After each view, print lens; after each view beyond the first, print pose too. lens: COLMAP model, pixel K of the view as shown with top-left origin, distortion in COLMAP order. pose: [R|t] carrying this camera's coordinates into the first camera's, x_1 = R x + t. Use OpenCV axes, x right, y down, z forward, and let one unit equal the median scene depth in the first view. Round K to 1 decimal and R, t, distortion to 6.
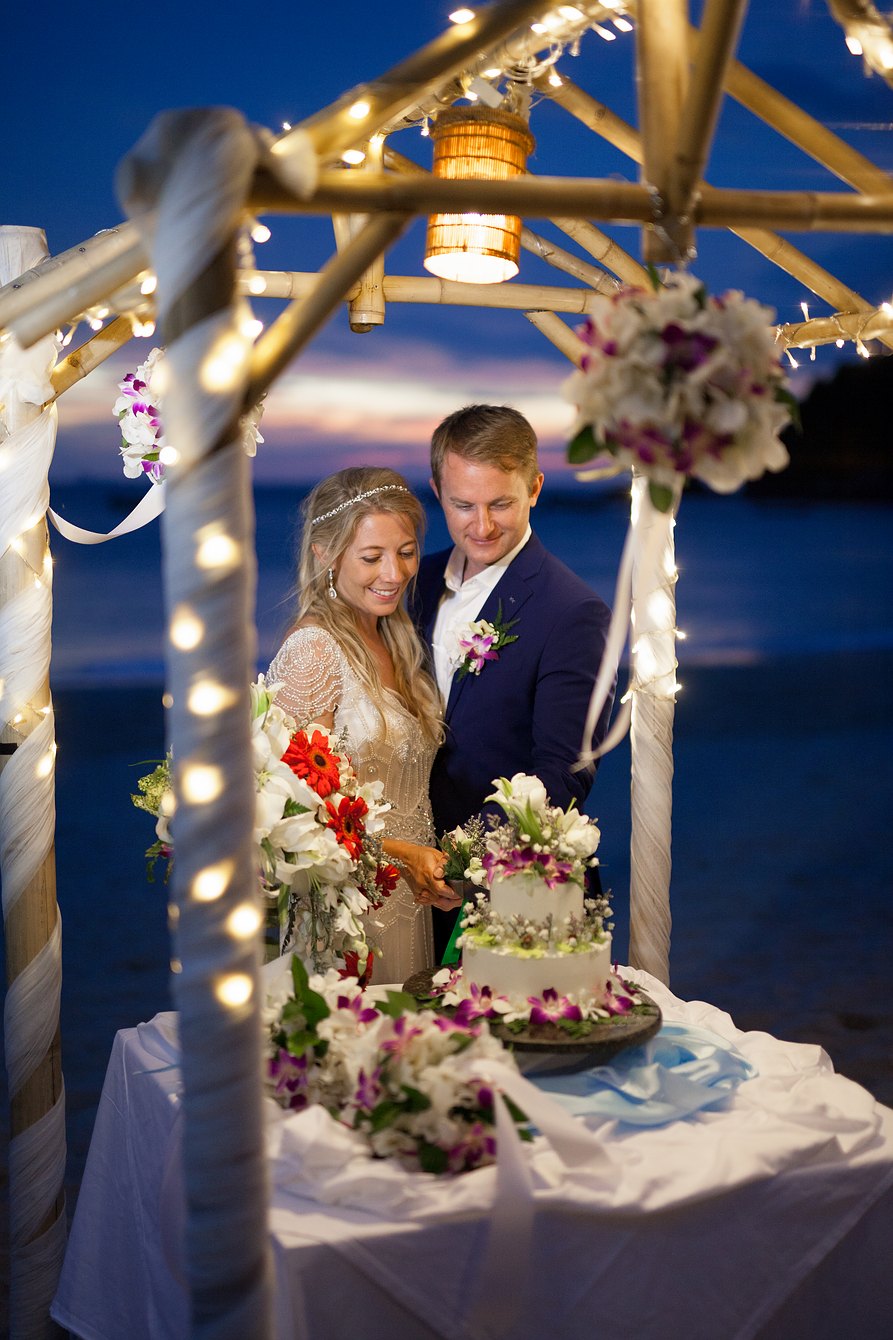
lens RADIAL K [[1794.2, 0, 446.5], [0, 1794.2, 670.0], [0, 0, 1]] dist [-0.015096, -0.053730]
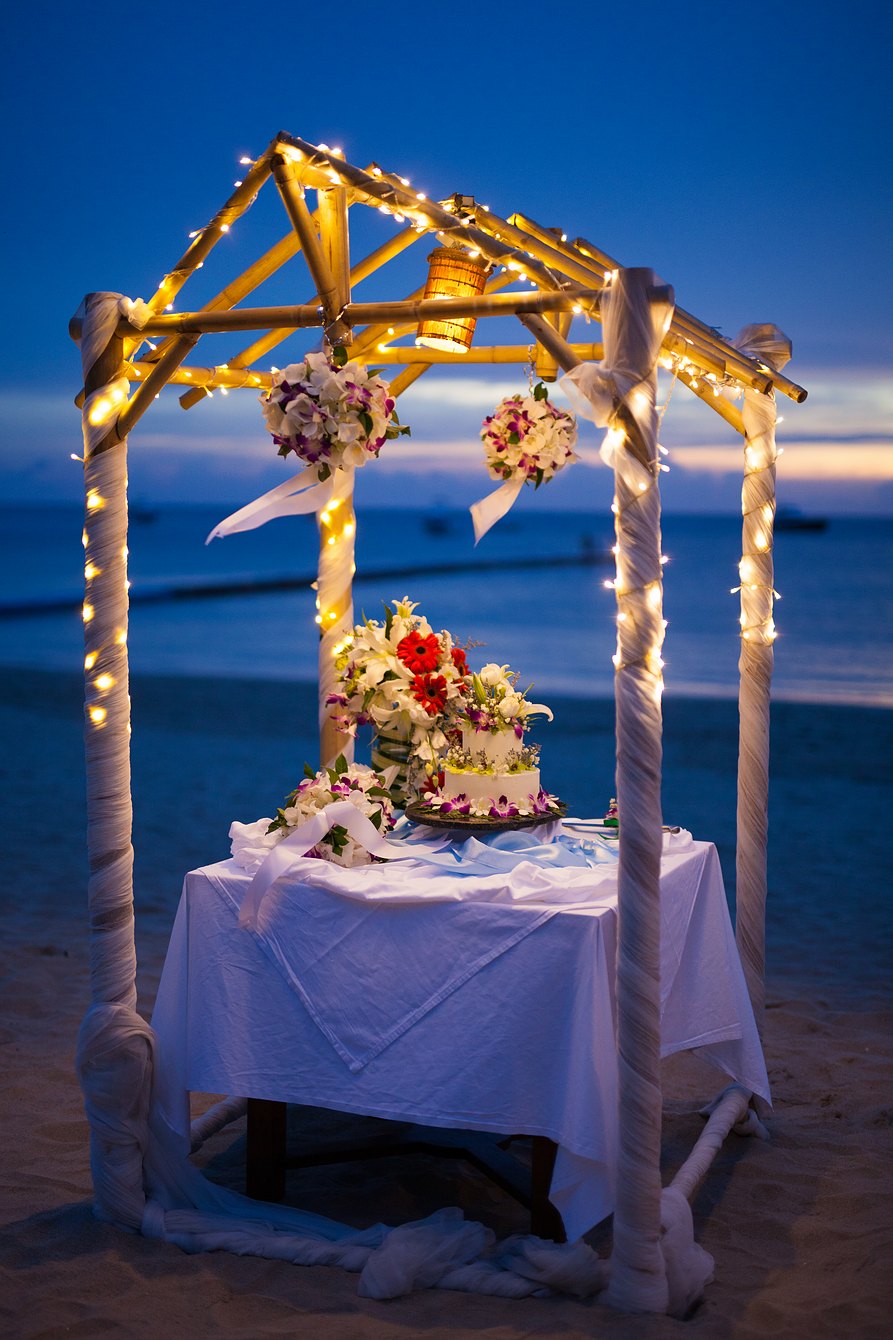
lens RADIAL K [[1794.2, 0, 446.5], [0, 1794.2, 670.0], [0, 0, 1]] dist [-0.015096, -0.053730]
pose [[0.733533, 0.061873, -0.676832, 1.246265], [-0.074851, 0.997144, 0.010033, 0.060754], [0.675520, 0.043302, 0.736069, -0.199320]]
